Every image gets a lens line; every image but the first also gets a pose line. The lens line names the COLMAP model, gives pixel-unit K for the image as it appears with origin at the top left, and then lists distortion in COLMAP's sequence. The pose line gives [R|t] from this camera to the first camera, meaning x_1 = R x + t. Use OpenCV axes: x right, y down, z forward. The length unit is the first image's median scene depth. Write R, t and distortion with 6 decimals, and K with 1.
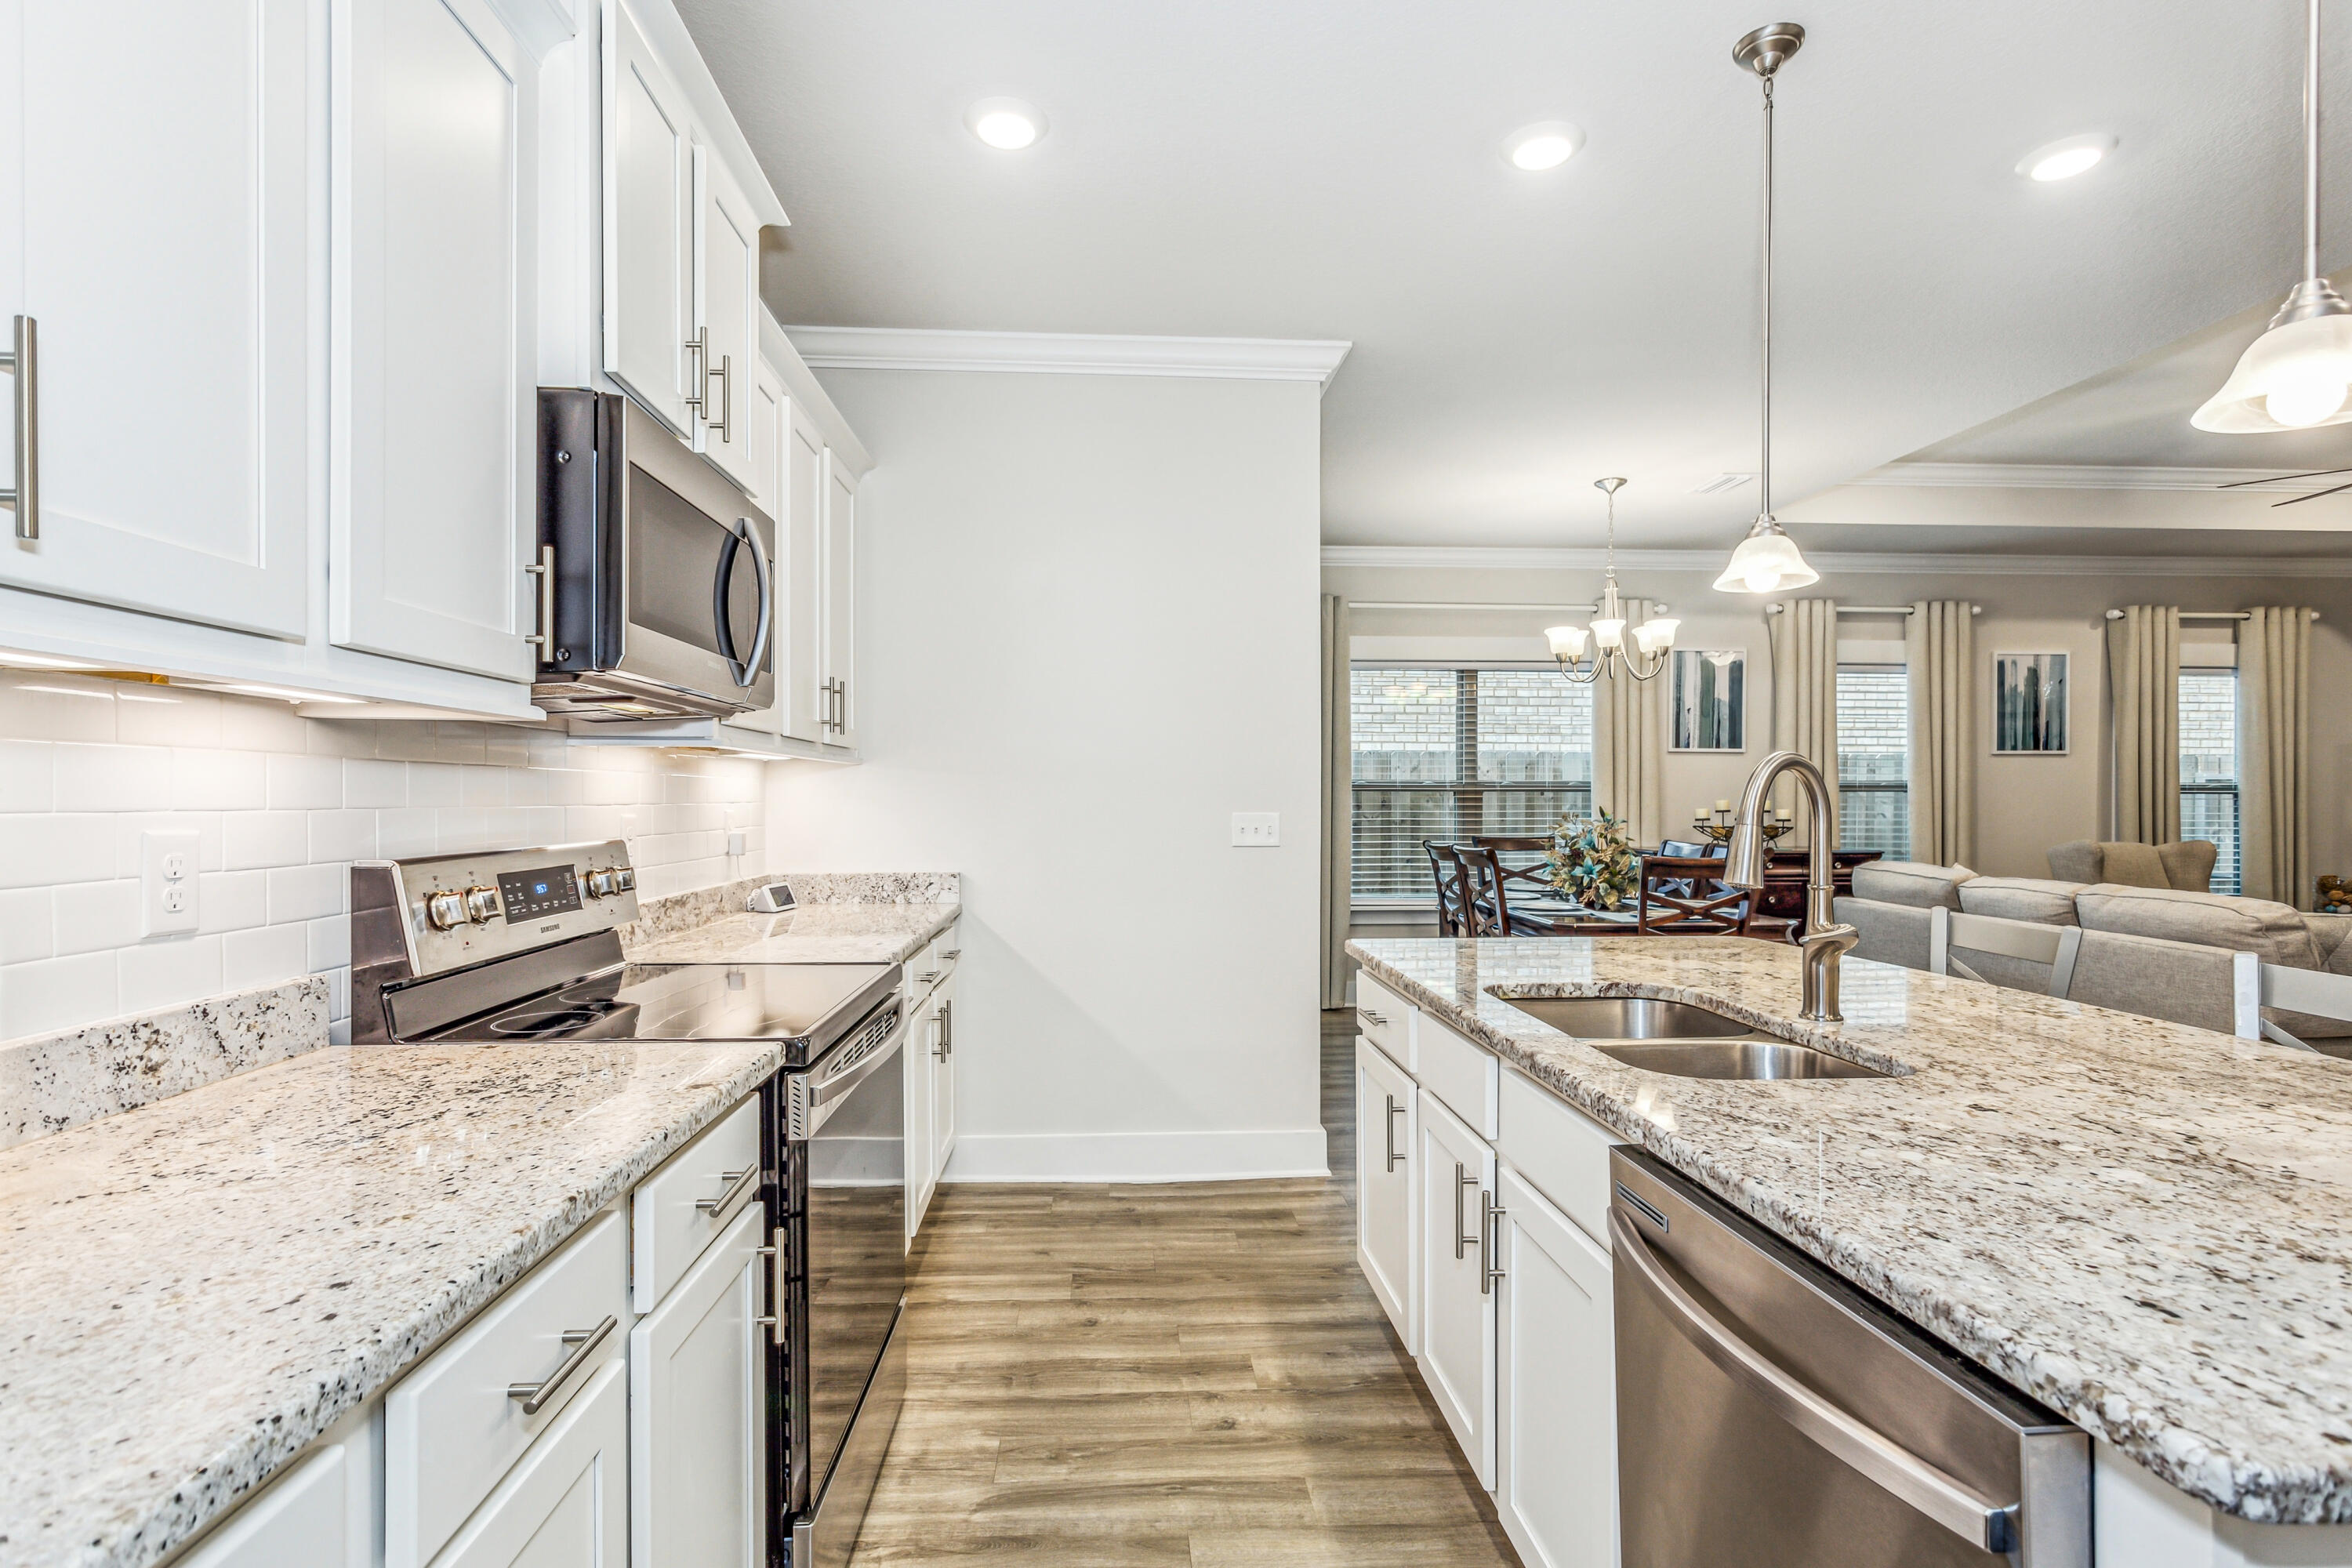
lens RADIAL K [[1144.5, 0, 1152.7], [0, 1144.5, 803.2], [0, 0, 1]] dist [0.002670, 0.002768]
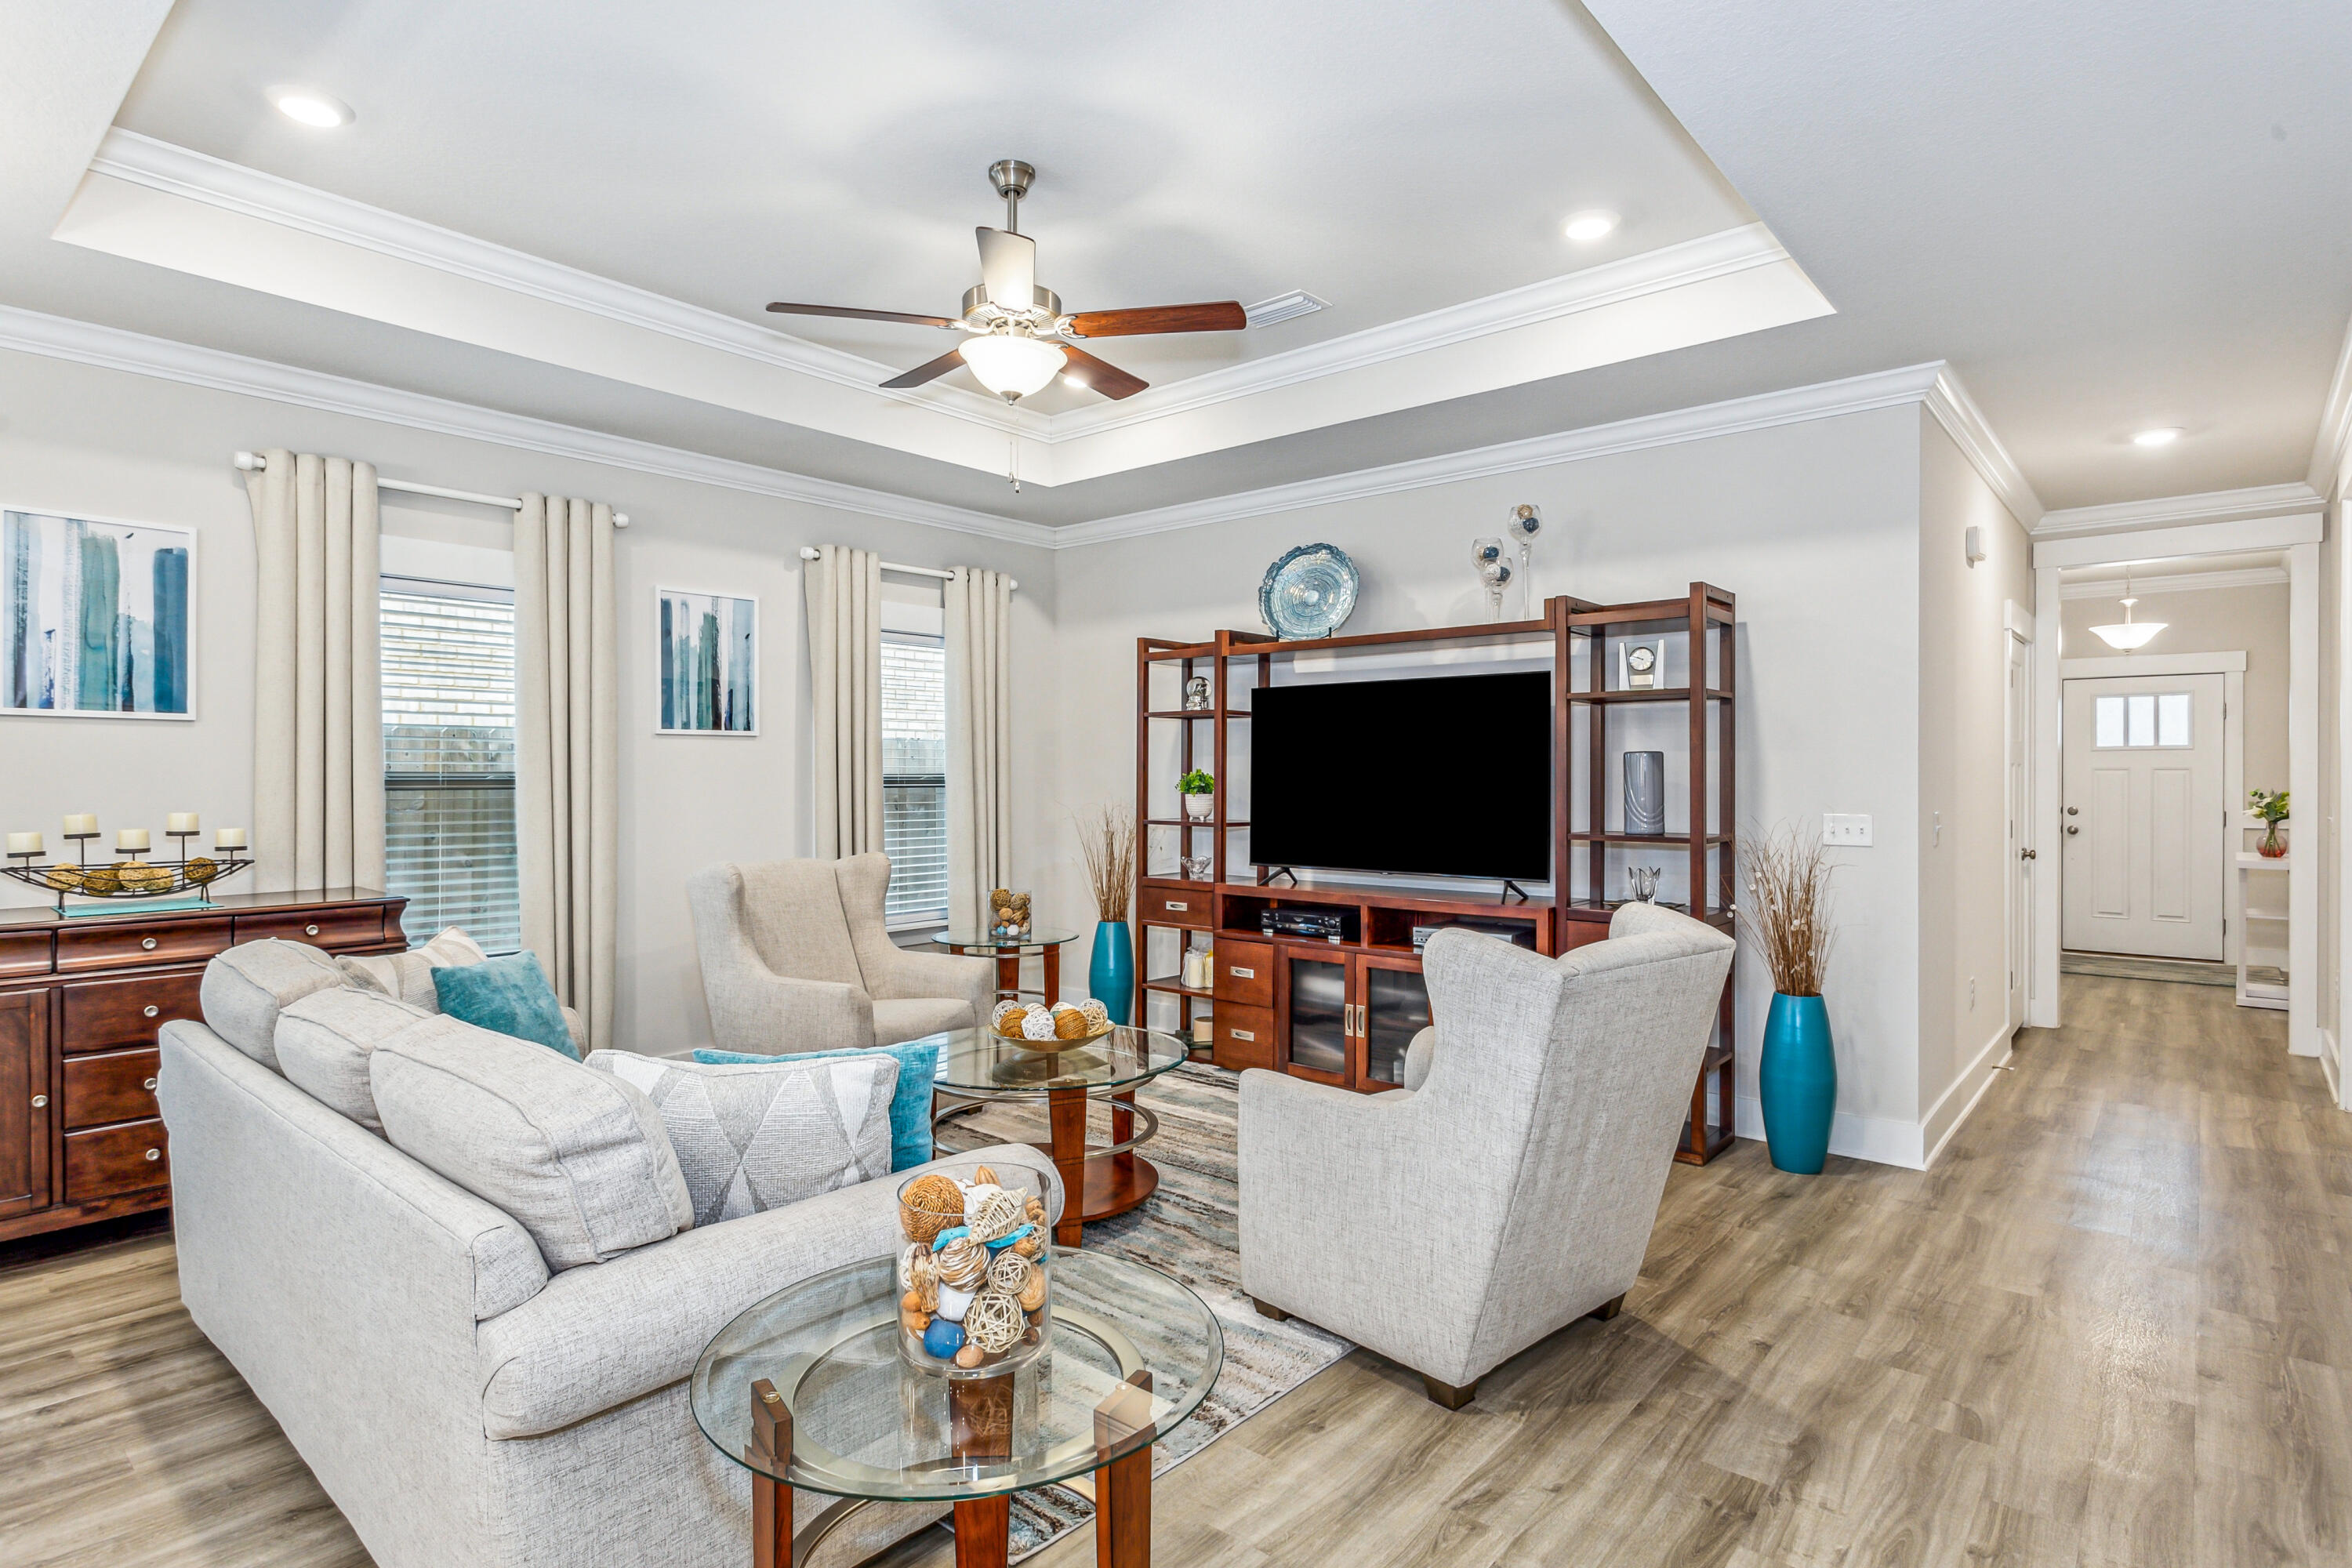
lens RADIAL K [[1202.7, 0, 1187.7], [0, 1202.7, 780.7], [0, 0, 1]] dist [-0.000579, -0.002903]
pose [[0.680223, -0.006282, 0.732979, 0.873084], [0.005990, 0.999978, 0.003011, -0.031495], [-0.732981, 0.002342, 0.680245, 0.570680]]
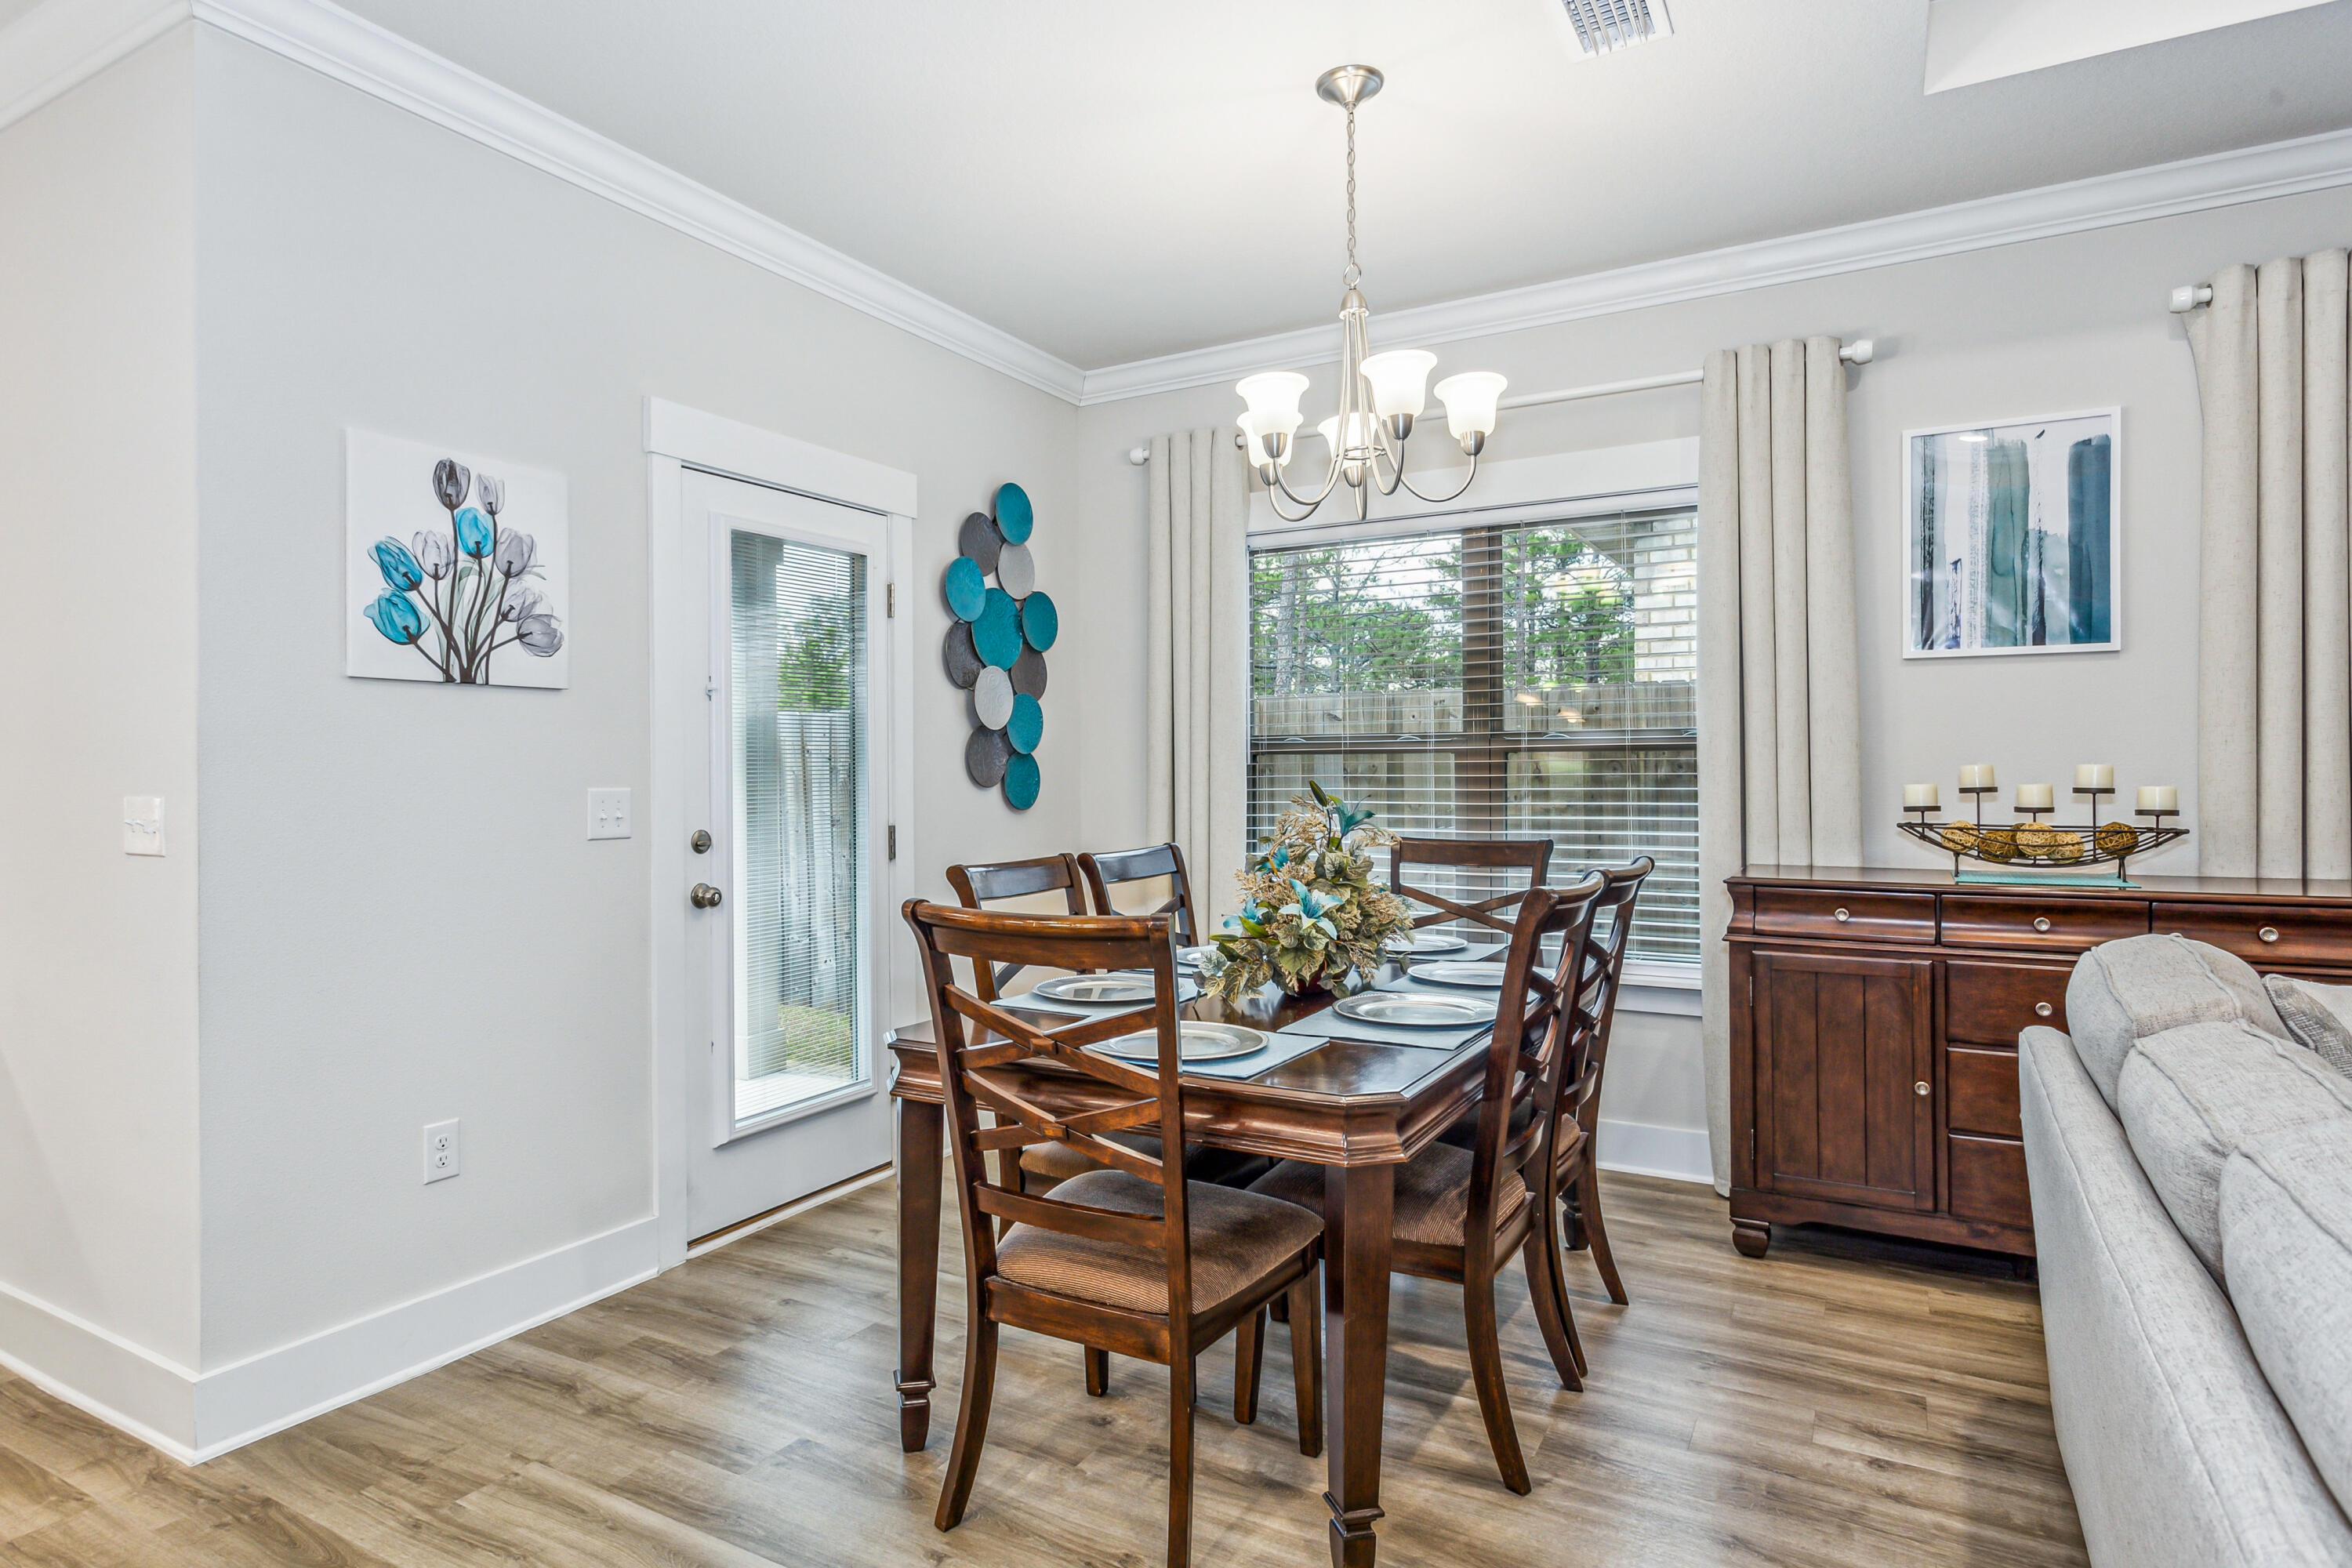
lens RADIAL K [[1293.4, 0, 1113.6], [0, 1293.4, 768.0], [0, 0, 1]] dist [0.003507, 0.000794]
pose [[0.832653, -0.009069, -0.553720, 0.980096], [0.005674, 0.999953, -0.007844, 0.001142], [0.553766, 0.003390, 0.832666, 0.822426]]
